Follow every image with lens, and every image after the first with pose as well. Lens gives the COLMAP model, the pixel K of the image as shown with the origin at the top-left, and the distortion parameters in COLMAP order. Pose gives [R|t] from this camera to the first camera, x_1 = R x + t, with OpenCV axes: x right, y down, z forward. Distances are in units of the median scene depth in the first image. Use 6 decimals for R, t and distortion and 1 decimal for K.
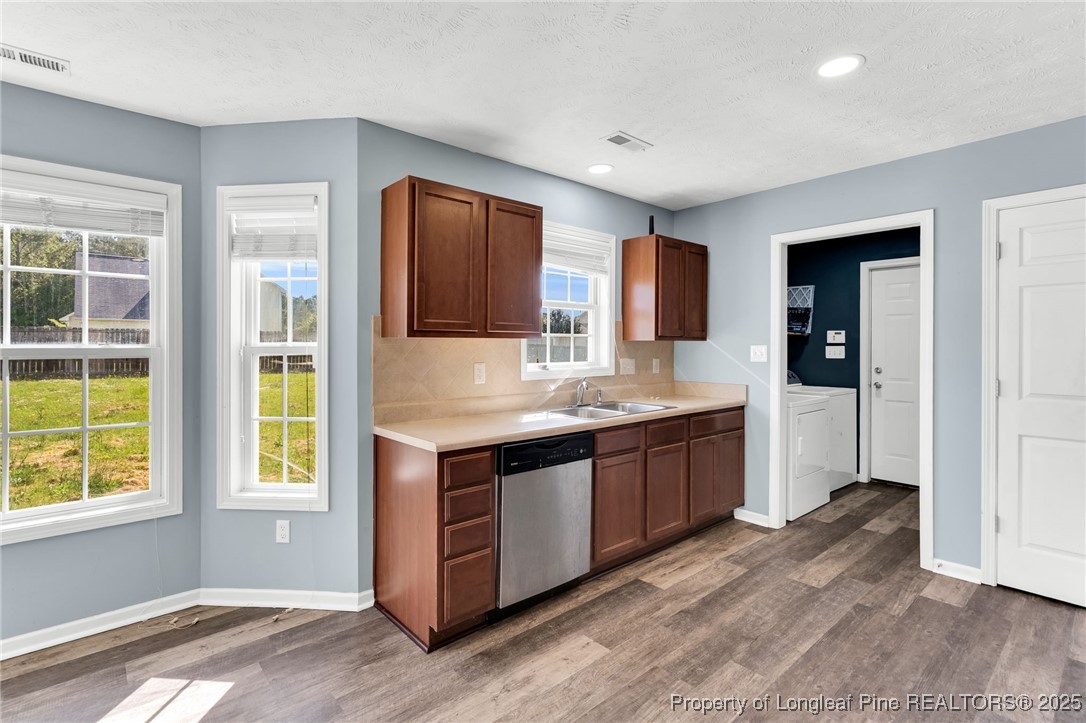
lens RADIAL K [[500.9, 0, 533.7], [0, 500.9, 345.7], [0, 0, 1]] dist [-0.002655, 0.000307]
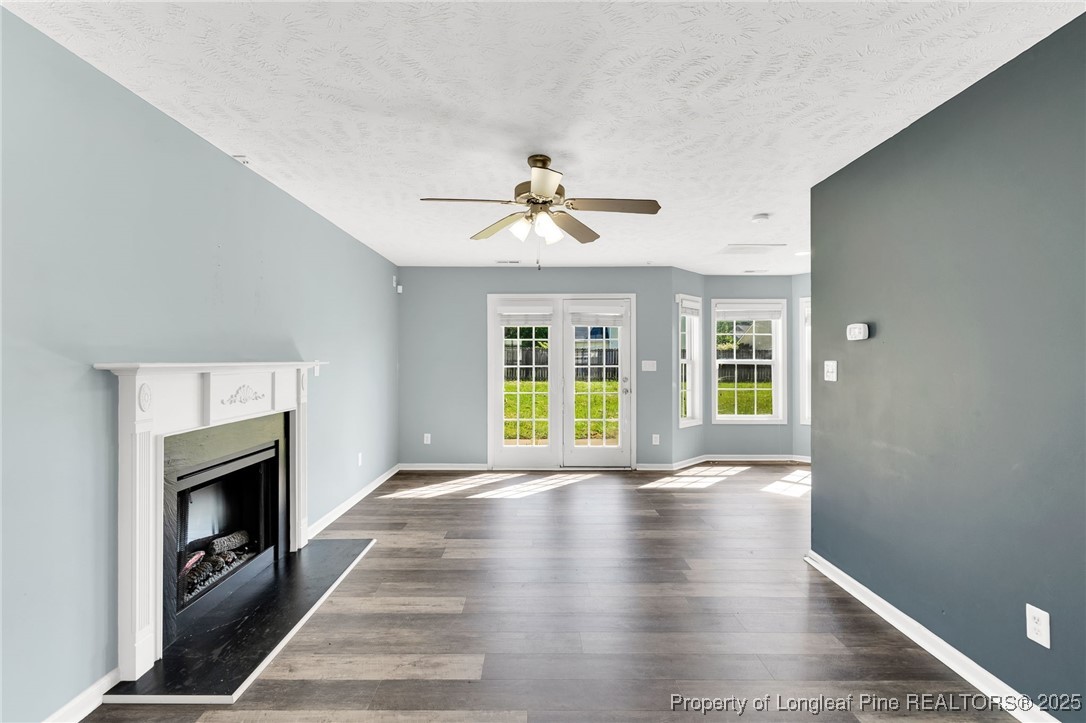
lens RADIAL K [[496.6, 0, 535.1], [0, 496.6, 352.7], [0, 0, 1]] dist [-0.002022, 0.000043]
pose [[0.755539, -0.008289, -0.655051, 0.007034], [-0.003106, 0.999863, -0.016235, 0.007438], [0.655096, 0.014301, 0.755410, -1.803811]]
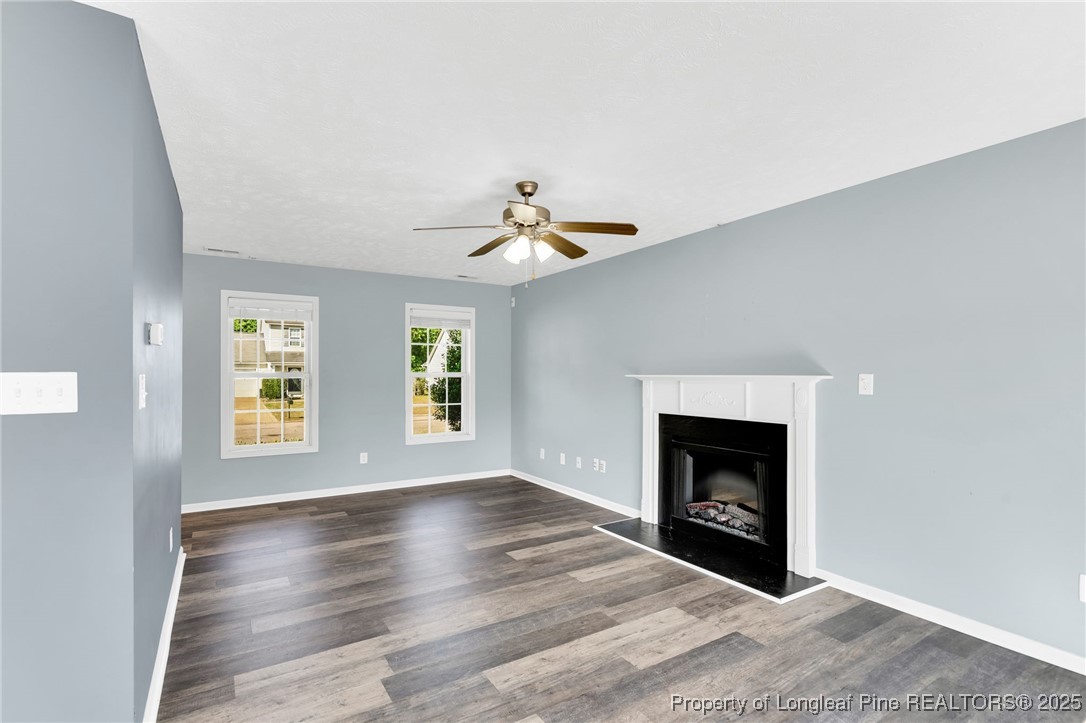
lens RADIAL K [[507.5, 0, 527.1], [0, 507.5, 372.4], [0, 0, 1]] dist [-0.001900, 0.000074]
pose [[-0.987398, -0.000948, 0.158257, -0.883115], [-0.000523, 0.999996, 0.002728, 0.001032], [-0.158259, 0.002611, -0.987394, 0.180601]]
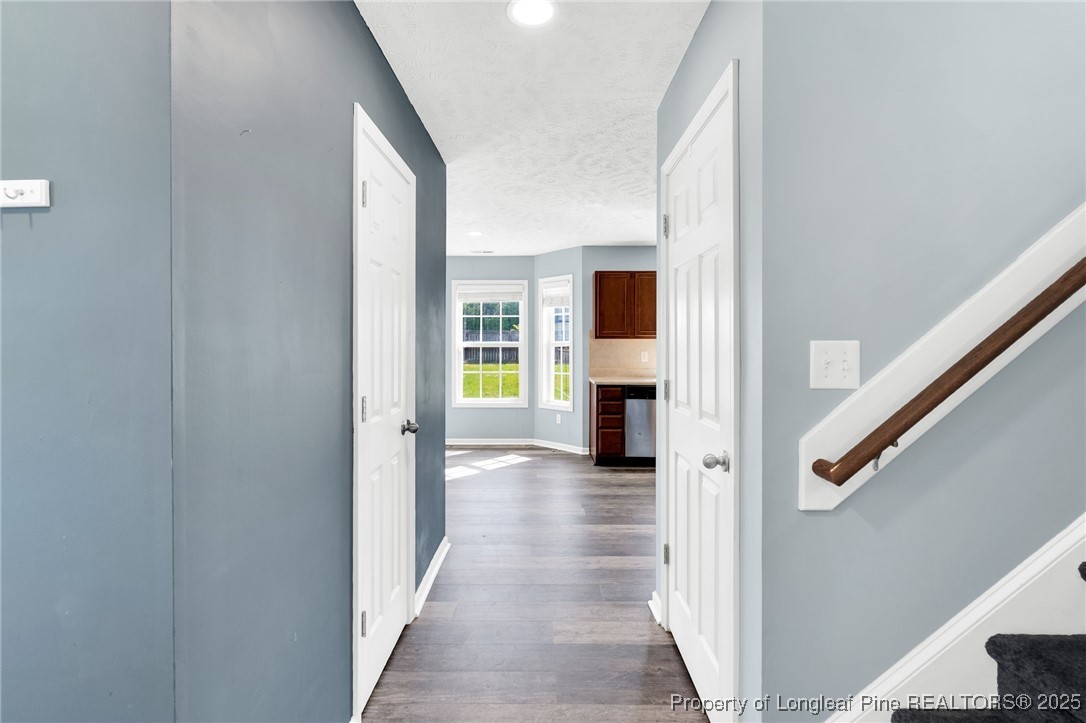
lens RADIAL K [[500.9, 0, 533.7], [0, 500.9, 345.7], [0, 0, 1]] dist [-0.002655, 0.000307]
pose [[0.742346, 0.004849, -0.670000, 1.034697], [-0.001387, 0.999983, 0.005702, 0.002333], [0.670016, -0.003304, 0.742340, -0.882832]]
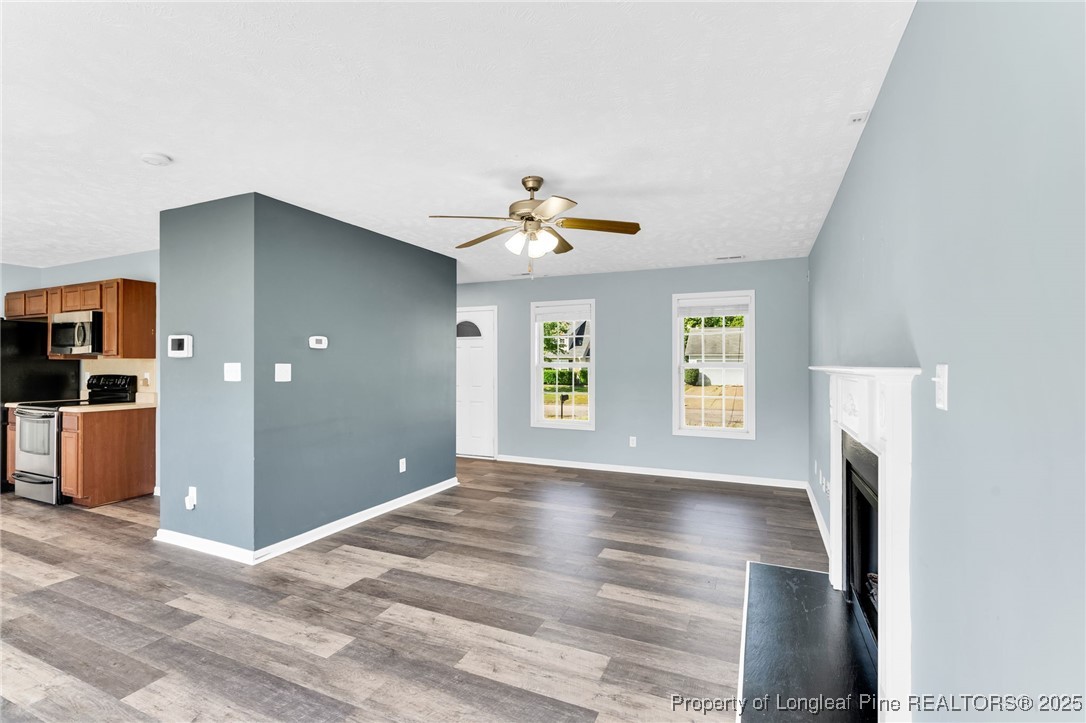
lens RADIAL K [[491.5, 0, 541.0], [0, 491.5, 362.2], [0, 0, 1]] dist [-0.003387, -0.000038]
pose [[-0.427698, 0.001636, 0.903920, -1.758077], [0.002515, 0.999997, -0.000620, 0.003596], [-0.903918, 0.002008, -0.427700, -0.499560]]
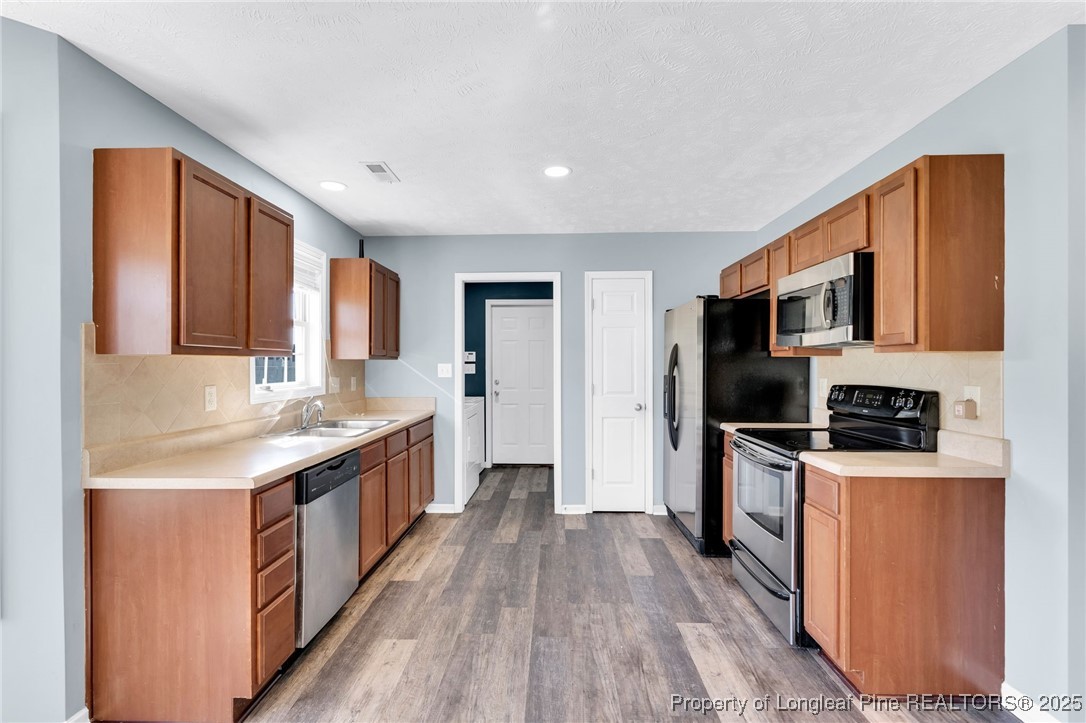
lens RADIAL K [[492.5, 0, 533.1], [0, 492.5, 364.0], [0, 0, 1]] dist [-0.001557, 0.000171]
pose [[0.685199, -0.003674, 0.728347, -0.389985], [0.004494, 0.999990, 0.000816, 0.000450], [-0.728342, 0.002714, 0.685208, 0.056610]]
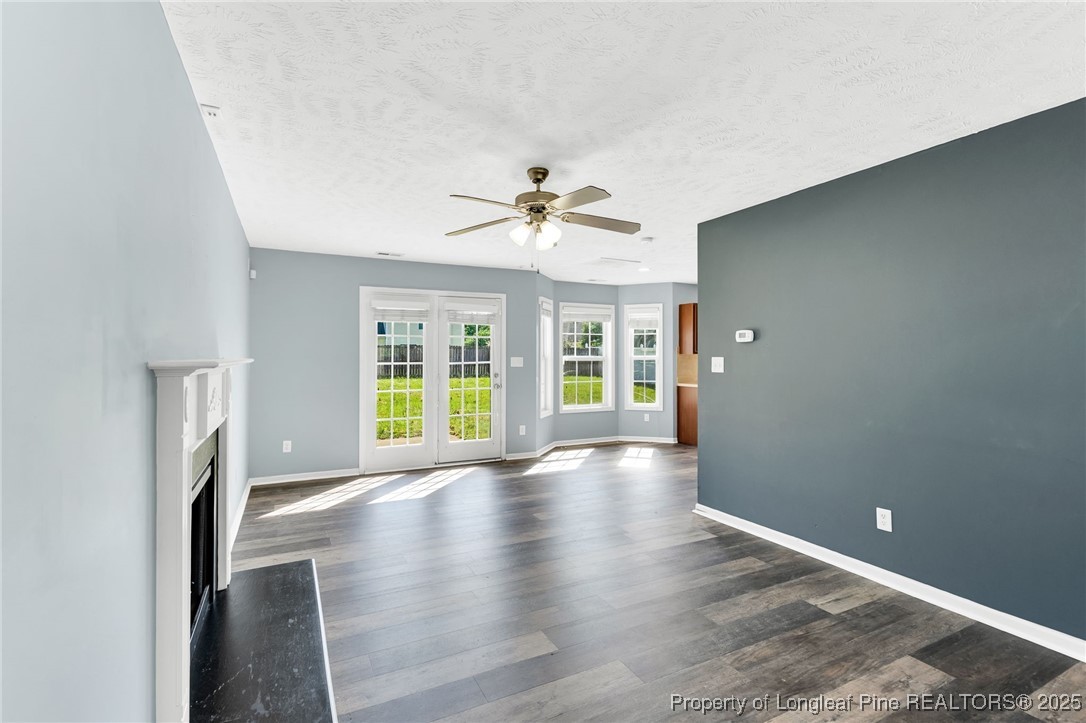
lens RADIAL K [[500.9, 0, 533.7], [0, 500.9, 345.7], [0, 0, 1]] dist [-0.002655, 0.000307]
pose [[0.969204, -0.004626, -0.246214, -0.413526], [-0.001546, 0.999690, -0.024870, 0.009655], [0.246253, 0.024485, 0.968896, -2.126051]]
